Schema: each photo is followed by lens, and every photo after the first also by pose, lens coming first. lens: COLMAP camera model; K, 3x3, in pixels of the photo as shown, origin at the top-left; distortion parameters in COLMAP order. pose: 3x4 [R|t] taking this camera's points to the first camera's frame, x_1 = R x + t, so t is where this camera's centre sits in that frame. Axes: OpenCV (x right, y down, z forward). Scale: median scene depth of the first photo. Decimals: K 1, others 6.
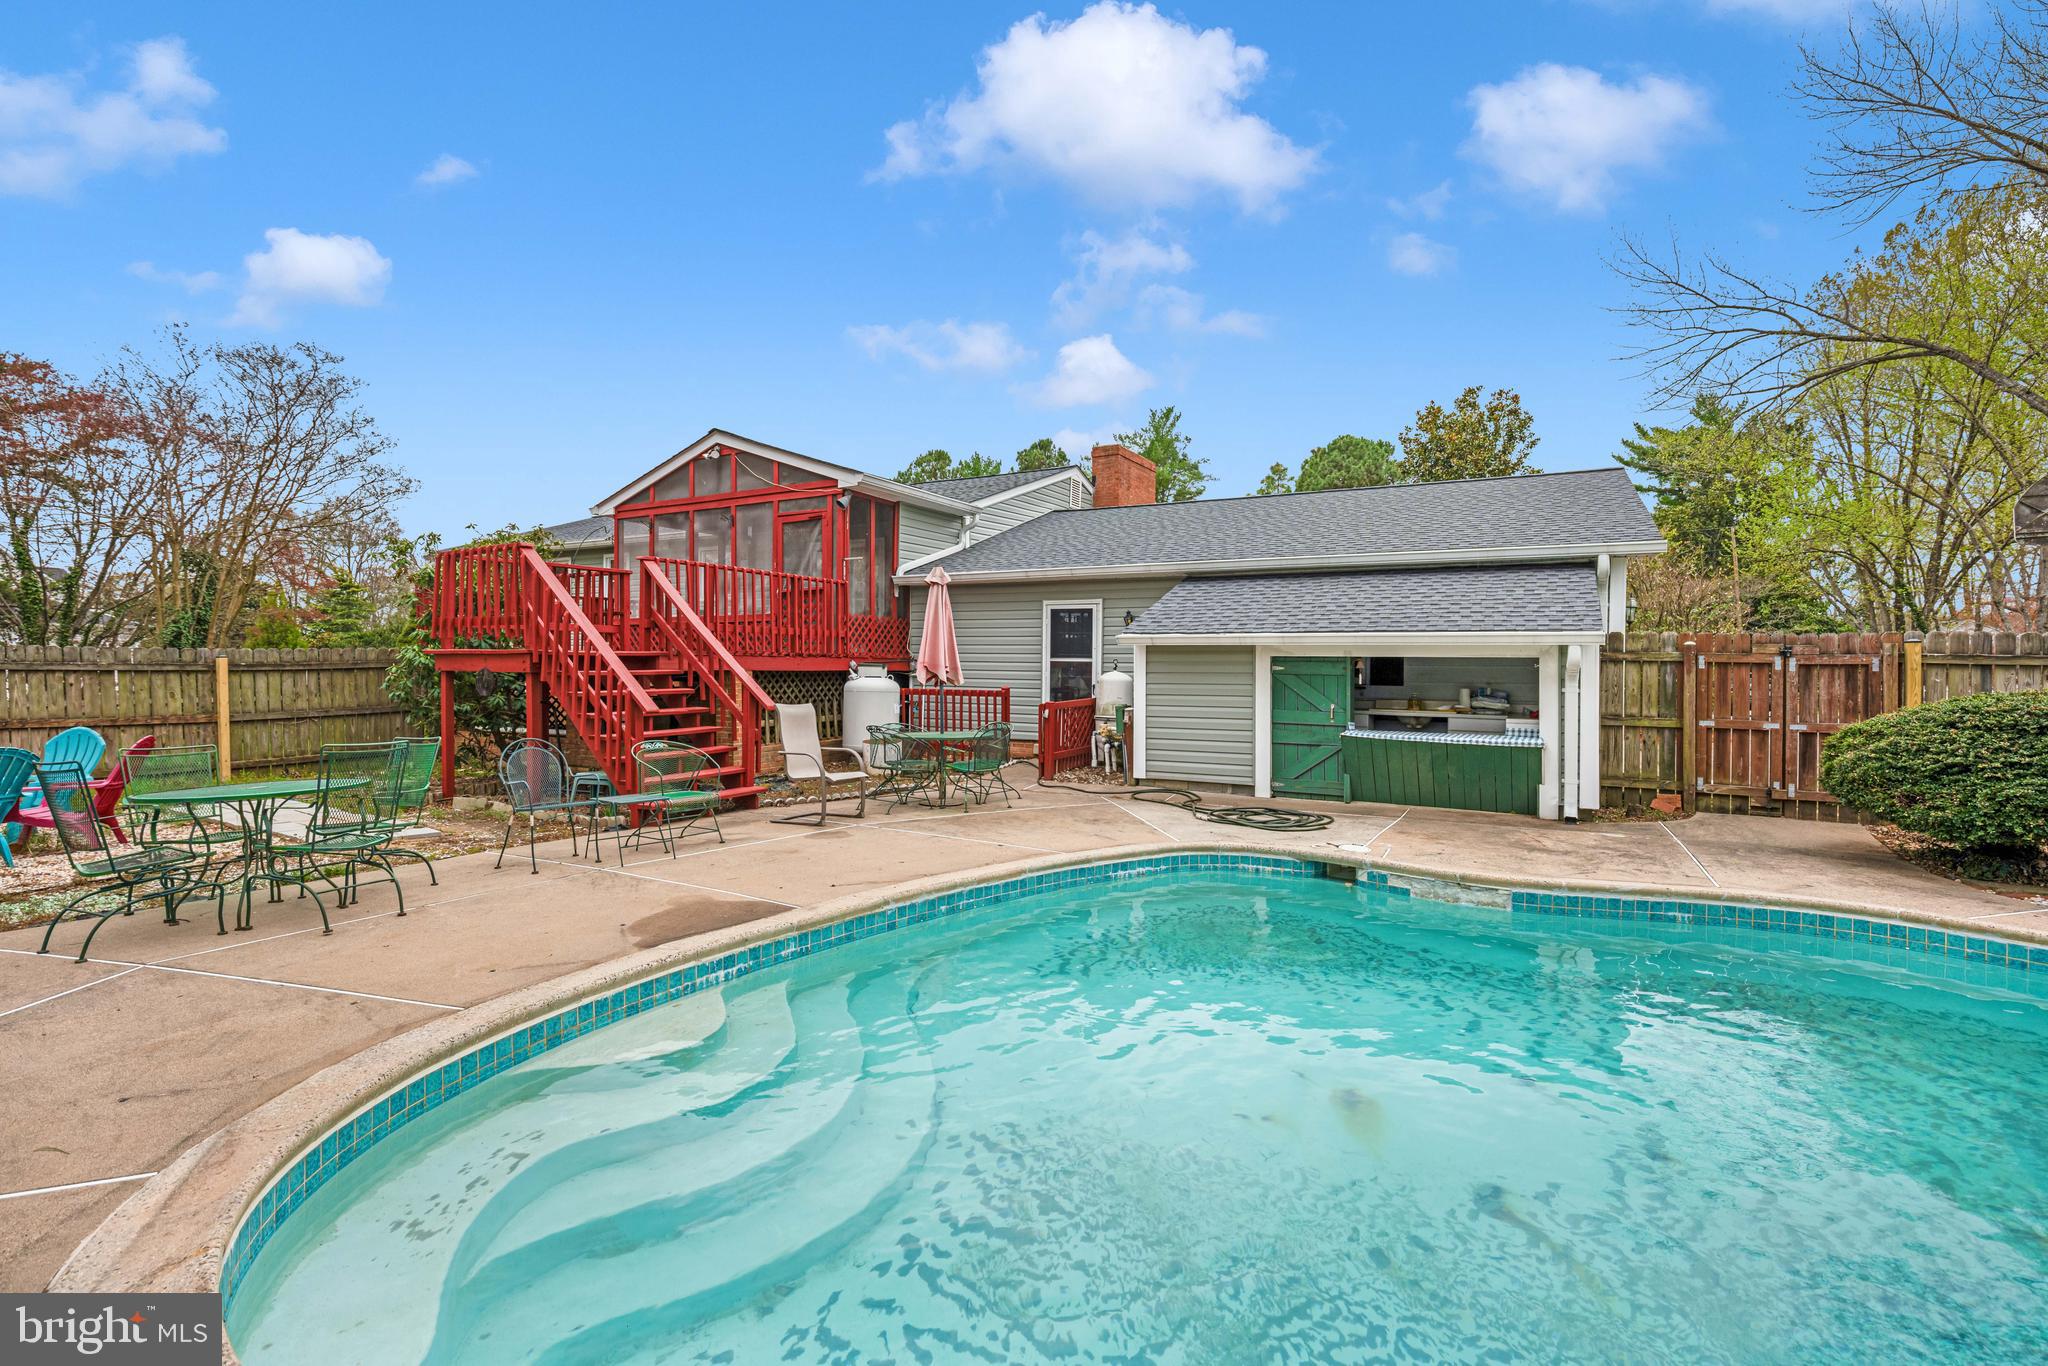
lens RADIAL K [[903.5, 0, 1027.6], [0, 903.5, 681.4], [0, 0, 1]] dist [0.000260, 0.000148]
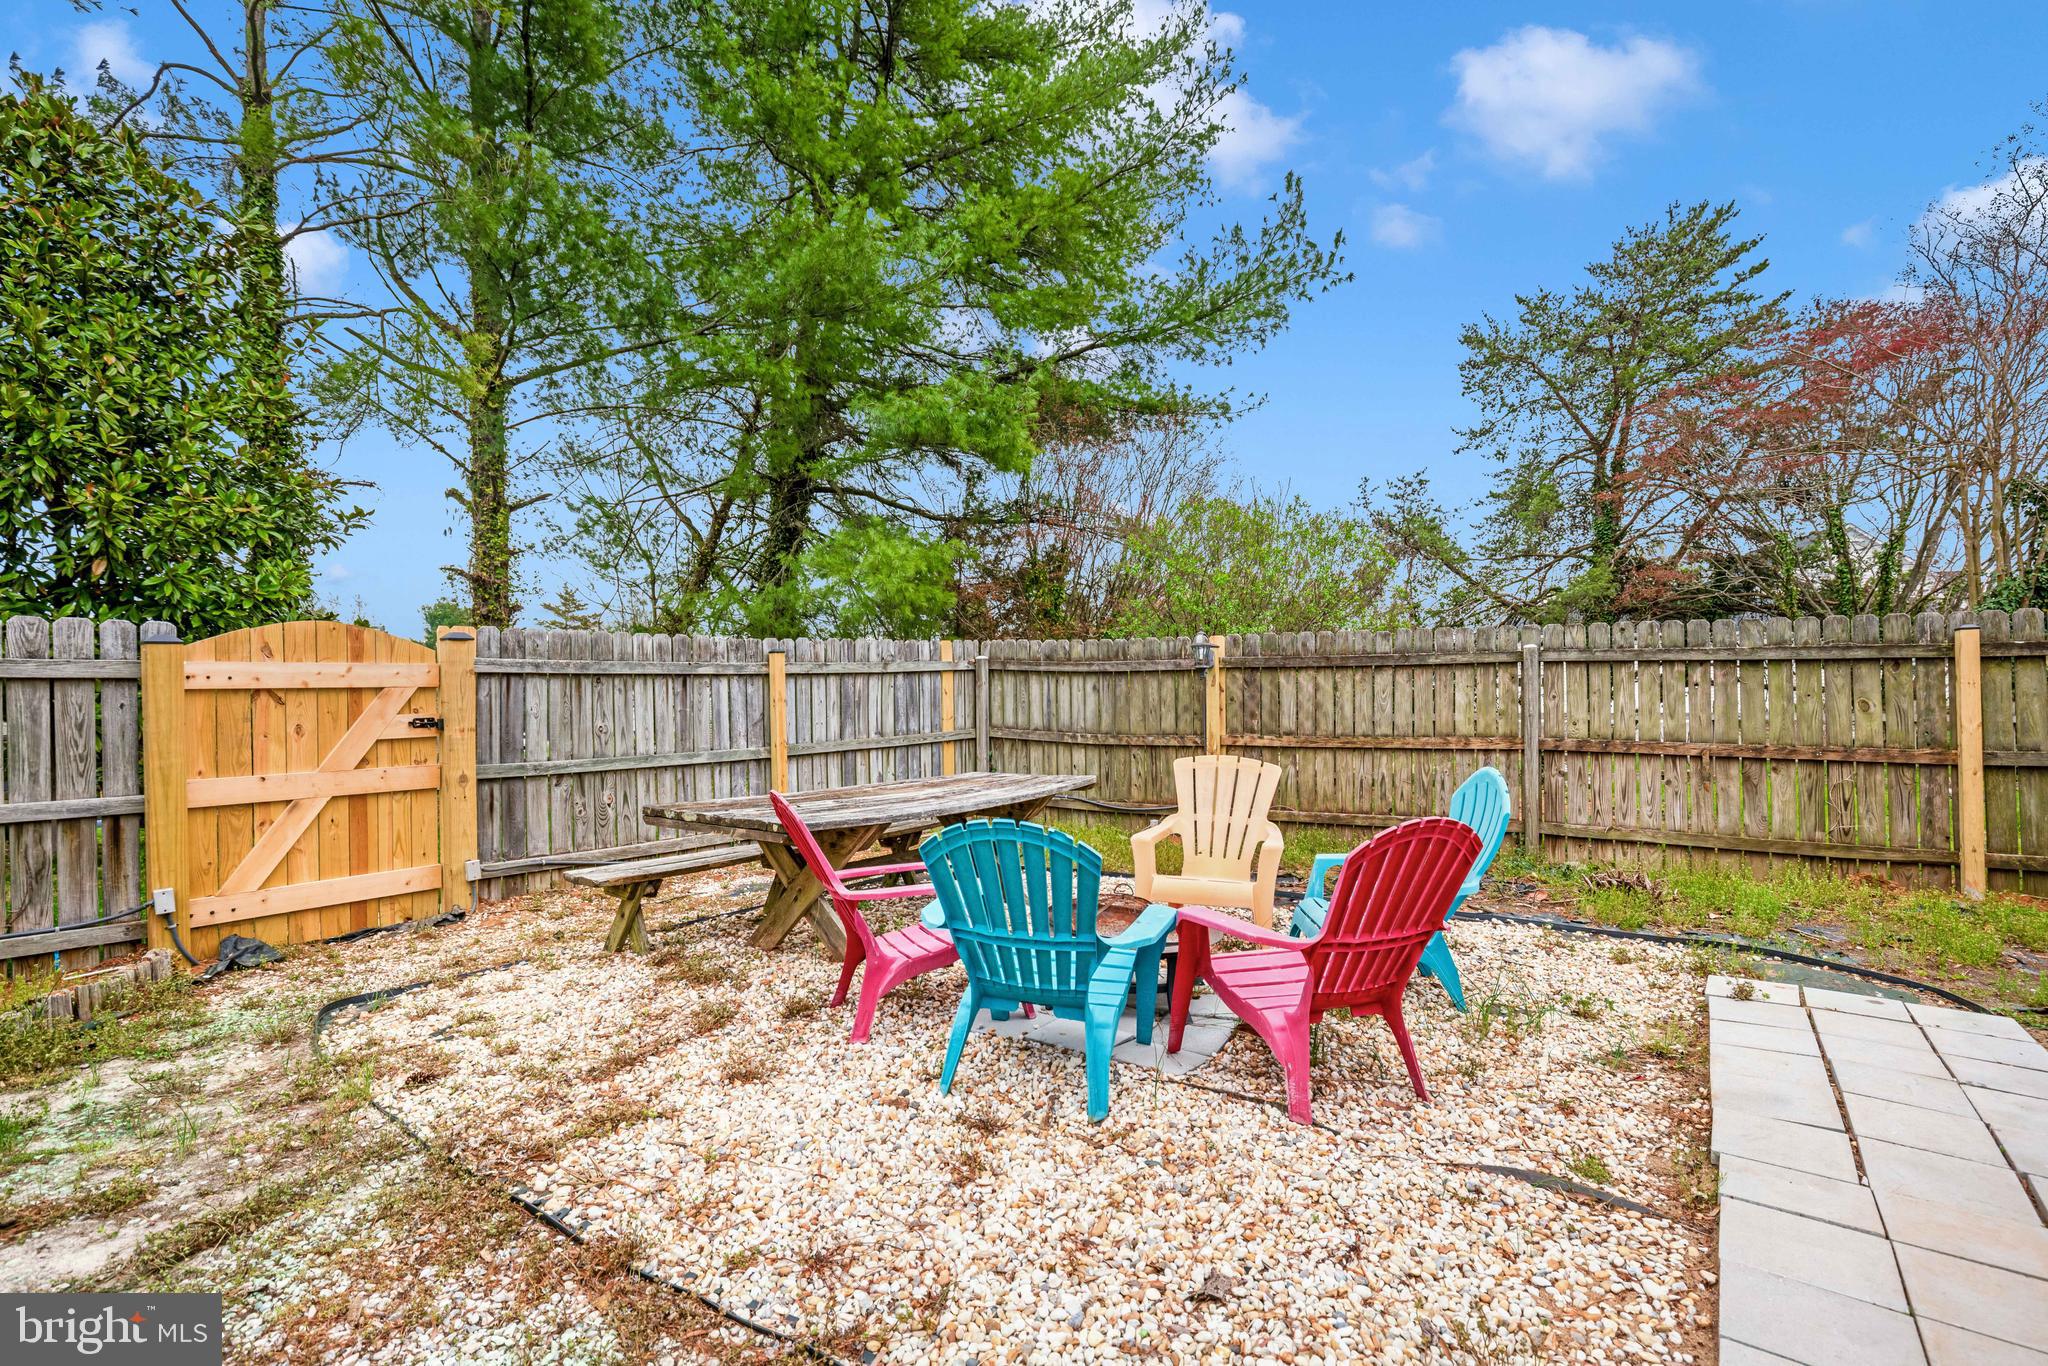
lens RADIAL K [[988.1, 0, 1023.9], [0, 988.1, 710.9], [0, 0, 1]] dist [-0.031979, 0.000228]
pose [[-0.021252, 0.024163, -0.999482, -0.386113], [-0.010746, 0.999645, 0.024395, 0.009171], [0.999716, 0.011259, -0.020985, 0.530890]]
